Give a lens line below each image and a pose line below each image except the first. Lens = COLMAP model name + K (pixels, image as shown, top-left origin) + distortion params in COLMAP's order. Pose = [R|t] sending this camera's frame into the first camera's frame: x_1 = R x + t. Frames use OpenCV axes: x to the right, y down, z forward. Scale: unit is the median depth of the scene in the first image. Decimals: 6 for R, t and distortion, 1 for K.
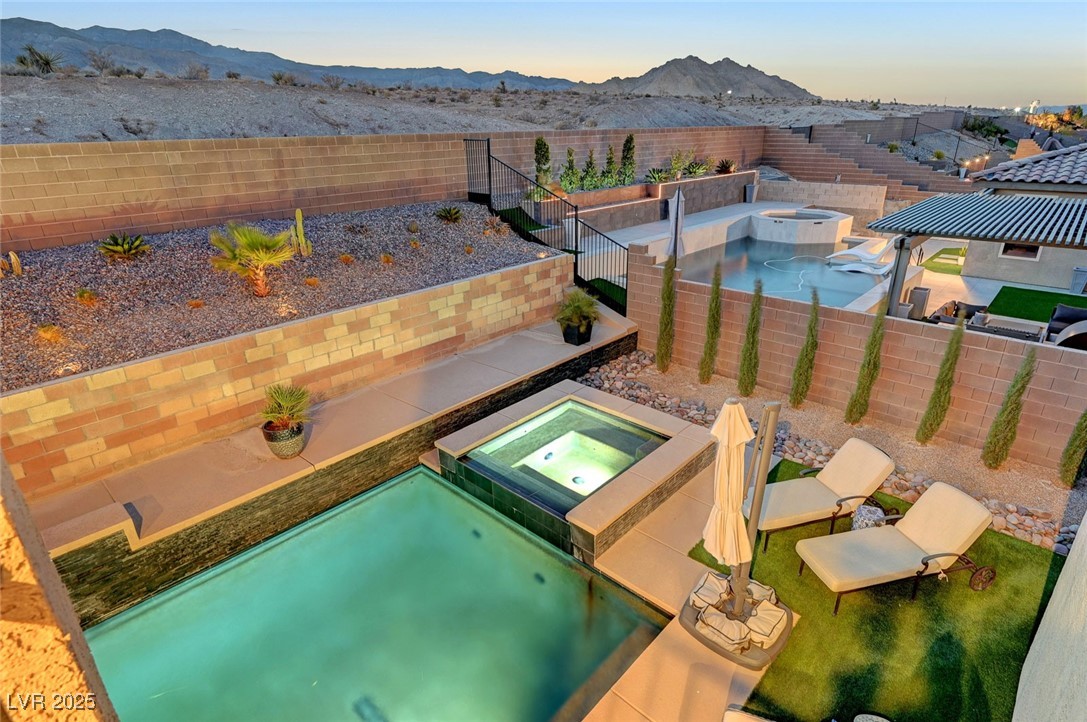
lens RADIAL K [[571.9, 0, 542.4], [0, 571.9, 361.0], [0, 0, 1]] dist [-0.003097, -0.000166]
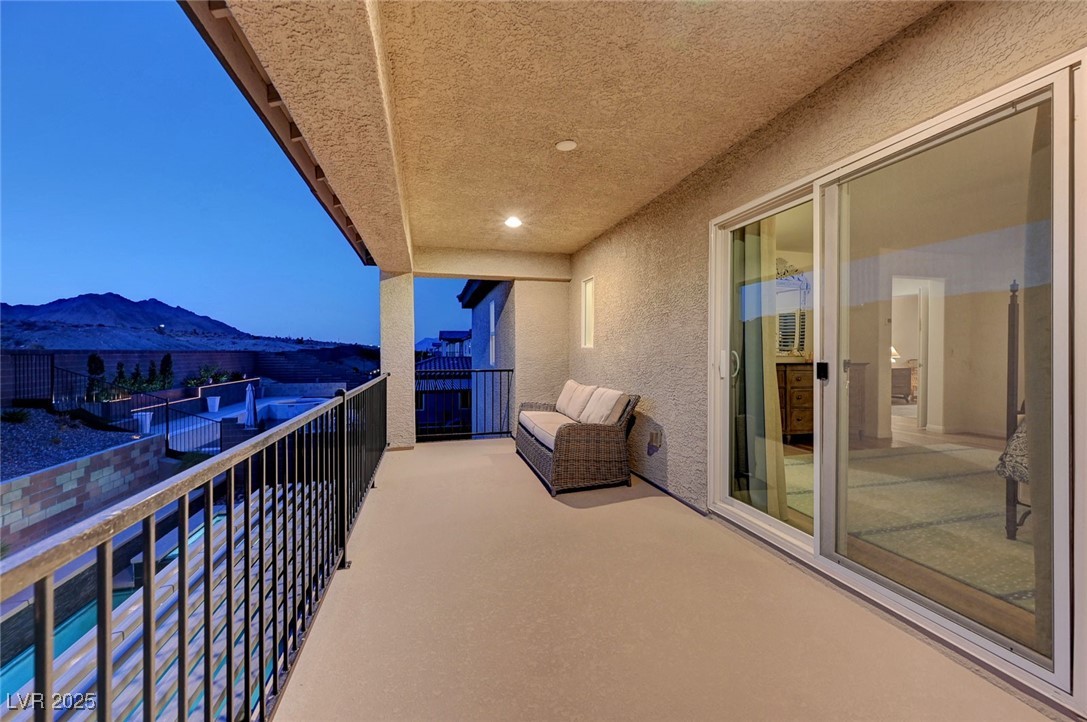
lens RADIAL K [[429.4, 0, 542.1], [0, 429.4, 351.5], [0, 0, 1]] dist [-0.004016, 0.000821]
pose [[0.527476, 0.018060, 0.849378, -0.396322], [0.312603, 0.925508, -0.213810, 0.150604], [-0.789967, 0.378298, 0.482538, -0.309277]]
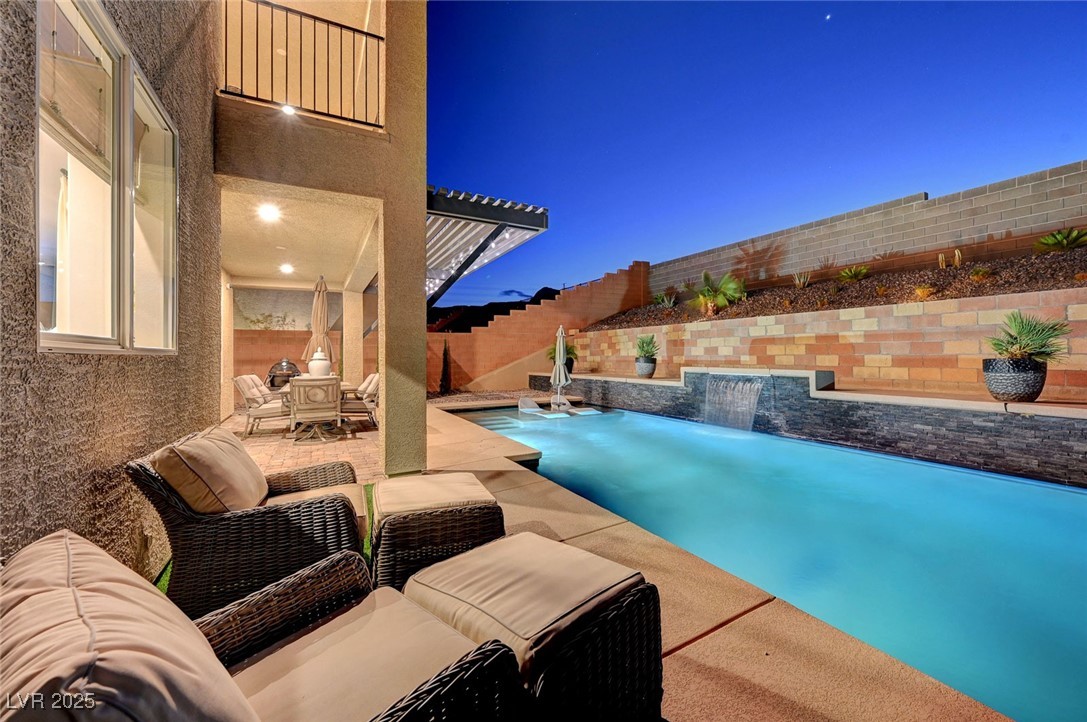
lens RADIAL K [[429.4, 0, 547.3], [0, 429.4, 358.9], [0, 0, 1]] dist [-0.004016, 0.000821]
pose [[-0.312051, 0.029247, -0.949615, 0.249397], [-0.346871, 0.927019, 0.142536, 0.174877], [0.884480, 0.373873, -0.279133, 0.377787]]
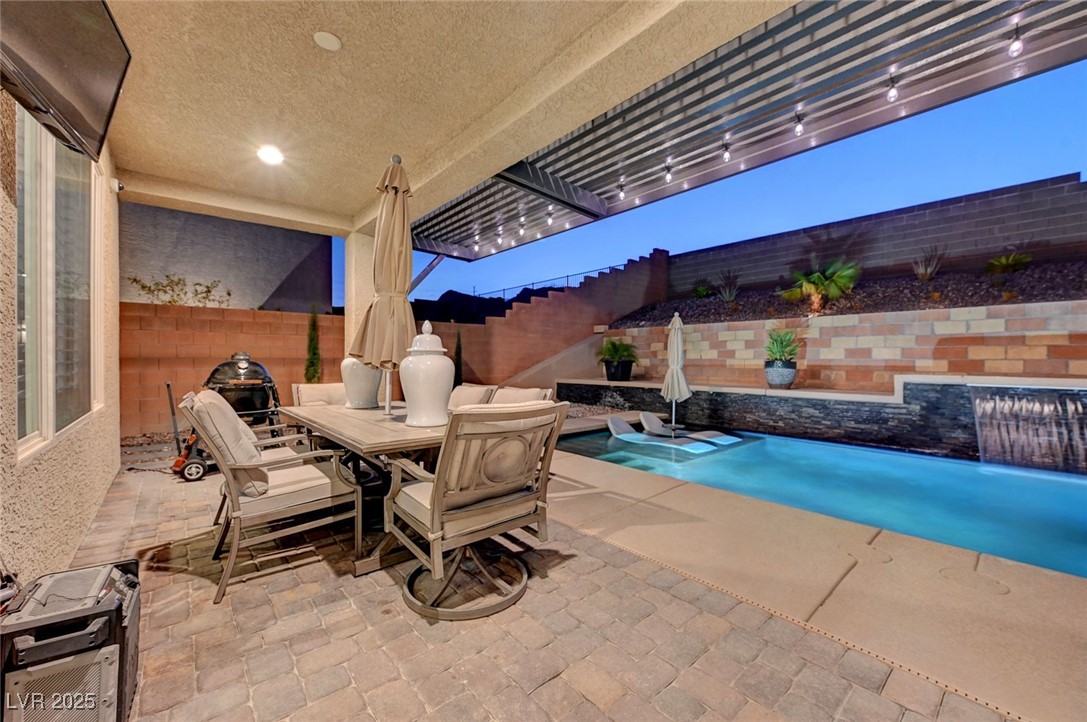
lens RADIAL K [[429.4, 0, 544.9], [0, 429.4, 358.7], [0, 0, 1]] dist [-0.004016, 0.000821]
pose [[-0.100711, 0.016479, -0.994779, 0.018897], [-0.379456, 0.923649, 0.053717, 0.330560], [0.919712, 0.382885, -0.086769, 0.024221]]
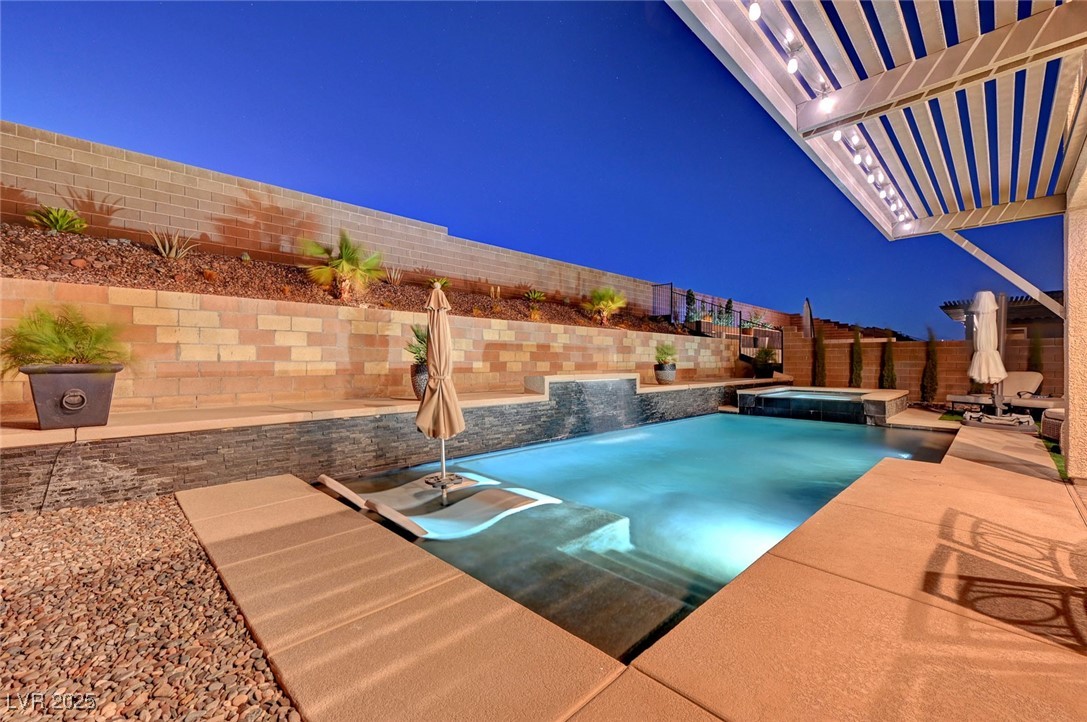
lens RADIAL K [[454.8, 0, 544.4], [0, 454.8, 359.9], [0, 0, 1]] dist [-0.002419, 0.000282]
pose [[0.999181, 0.021663, -0.034188, -0.525936], [-0.033026, 0.924682, -0.379304, 0.432715], [0.023397, 0.380123, 0.924640, -0.210882]]
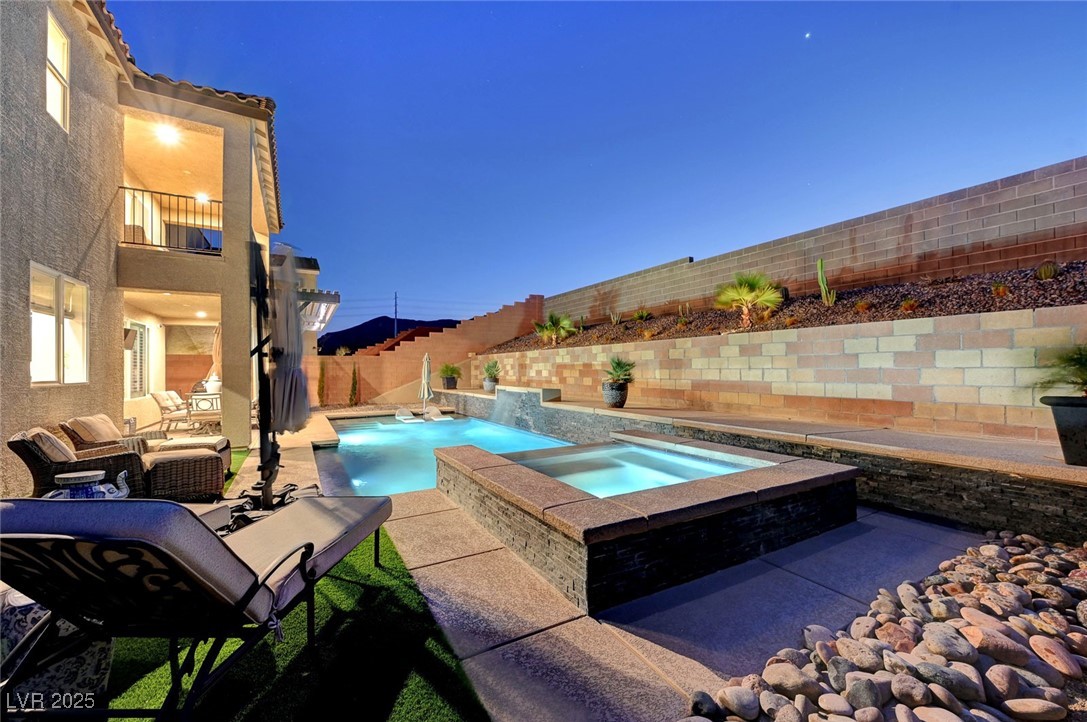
lens RADIAL K [[429.4, 0, 548.9], [0, 429.4, 374.6], [0, 0, 1]] dist [-0.004016, 0.000821]
pose [[-0.280464, 0.032059, -0.959329, 0.429292], [-0.353078, 0.925924, 0.134166, 0.001806], [0.892567, 0.376347, -0.248369, 0.749897]]
